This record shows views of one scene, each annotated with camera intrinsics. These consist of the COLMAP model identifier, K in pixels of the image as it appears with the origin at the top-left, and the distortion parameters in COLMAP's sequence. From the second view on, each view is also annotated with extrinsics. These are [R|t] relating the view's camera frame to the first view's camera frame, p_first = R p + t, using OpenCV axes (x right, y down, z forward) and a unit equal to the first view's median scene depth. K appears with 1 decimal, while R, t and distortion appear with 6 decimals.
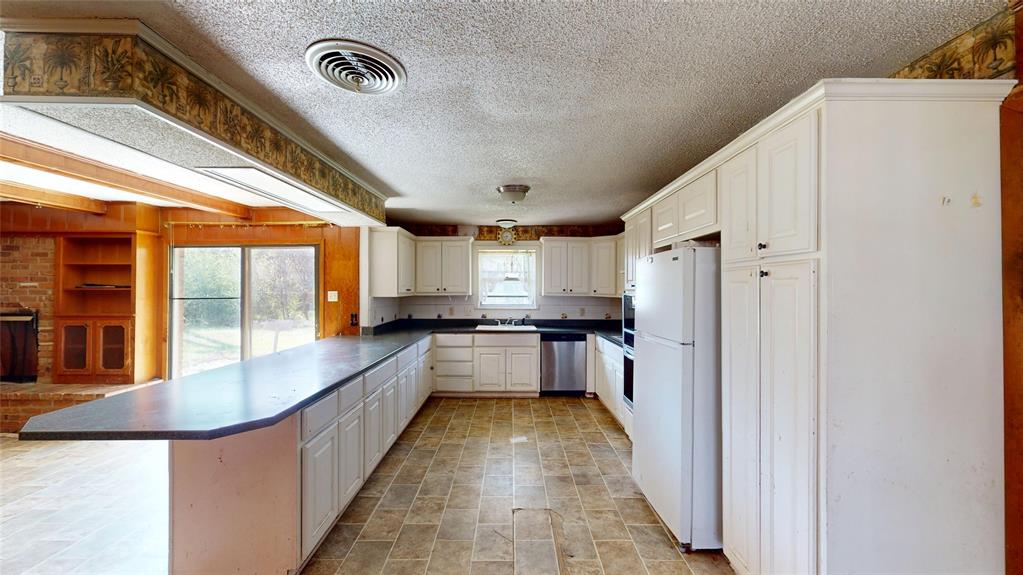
lens RADIAL K [[381.3, 0, 515.6], [0, 381.3, 287.9], [0, 0, 1]] dist [0.001499, 0.000054]
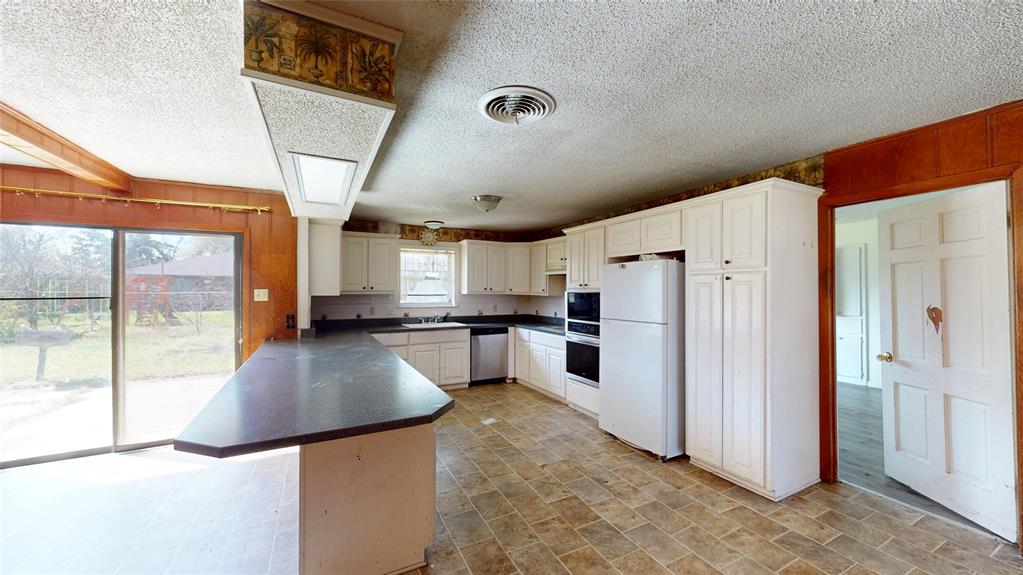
lens RADIAL K [[392.1, 0, 501.1], [0, 392.1, 288.8], [0, 0, 1]] dist [0.005611, 0.000105]
pose [[0.886406, 0.003432, 0.462896, -0.414452], [-0.004249, 0.999991, 0.000723, 0.005143], [-0.462889, -0.002607, 0.886412, -0.035918]]
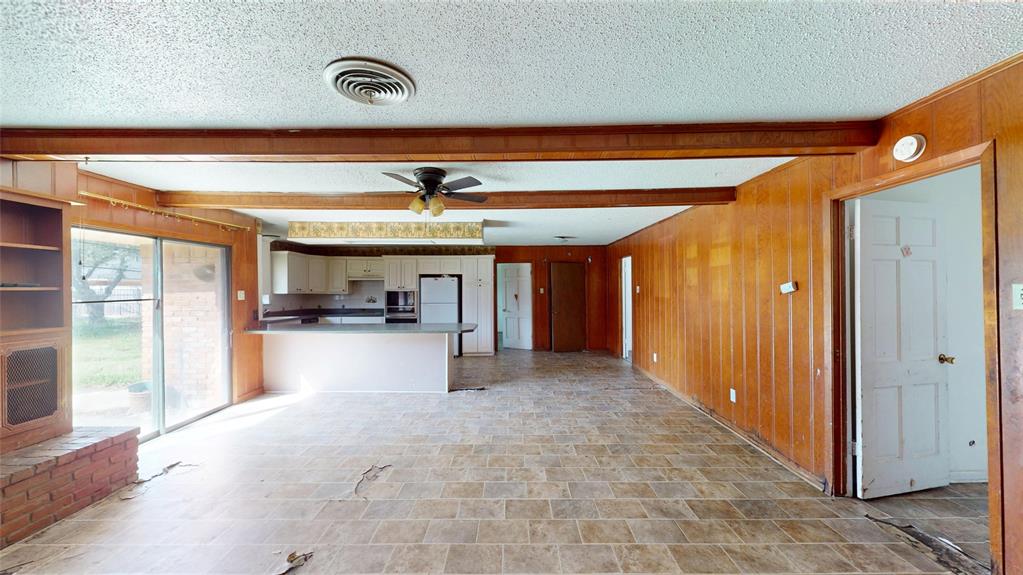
lens RADIAL K [[386.1, 0, 490.7], [0, 386.1, 284.8], [0, 0, 1]] dist [-0.026866, 0.000006]
pose [[0.027796, 0.009048, 0.999573, -1.579155], [-0.003198, 0.999955, -0.008963, -0.000911], [-0.999609, -0.002947, 0.027824, 0.250987]]
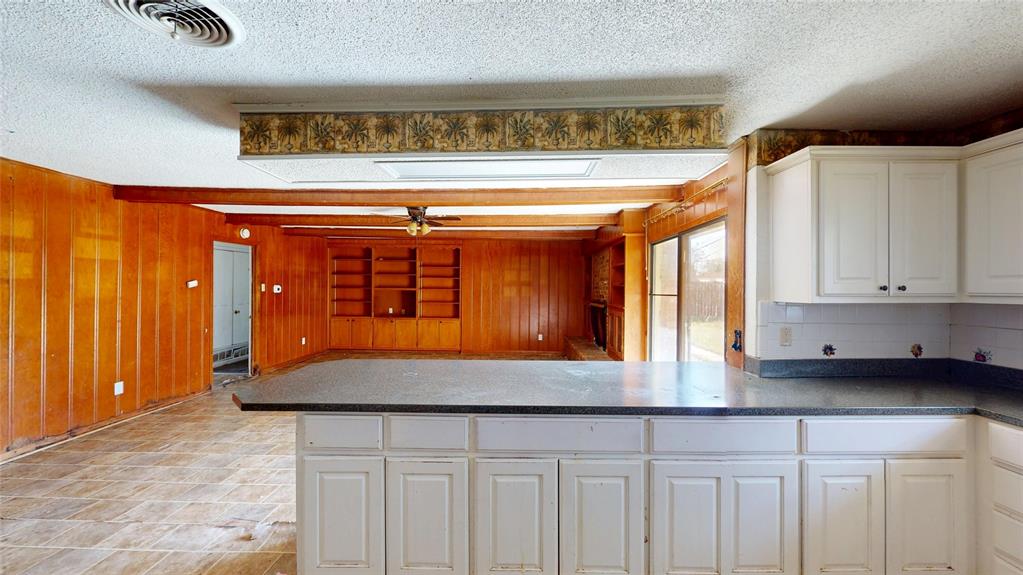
lens RADIAL K [[380.0, 0, 505.1], [0, 380.0, 288.1], [0, 0, 1]] dist [0.000196, 0.000093]
pose [[-0.021711, 0.005724, -0.999748, 0.141468], [0.001753, 0.999982, 0.005687, 0.003164], [0.999763, -0.001629, -0.021721, 0.639518]]
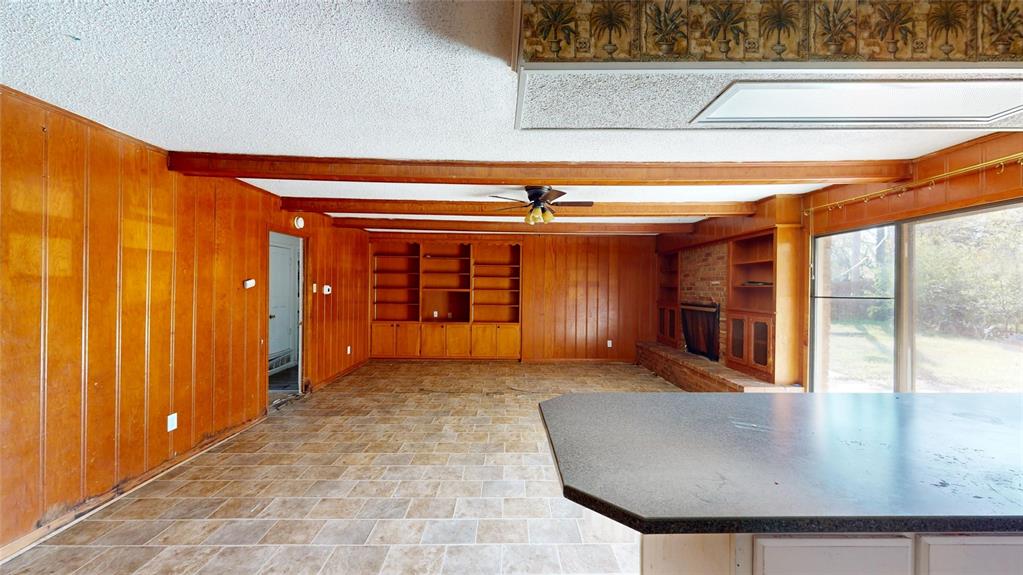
lens RADIAL K [[382.5, 0, 503.6], [0, 382.5, 288.5], [0, 0, 1]] dist [0.005203, -0.000214]
pose [[0.015909, 0.005531, -0.999858, -0.040119], [0.001296, 0.999984, 0.005553, 0.002648], [0.999873, -0.001384, 0.015901, 0.292681]]
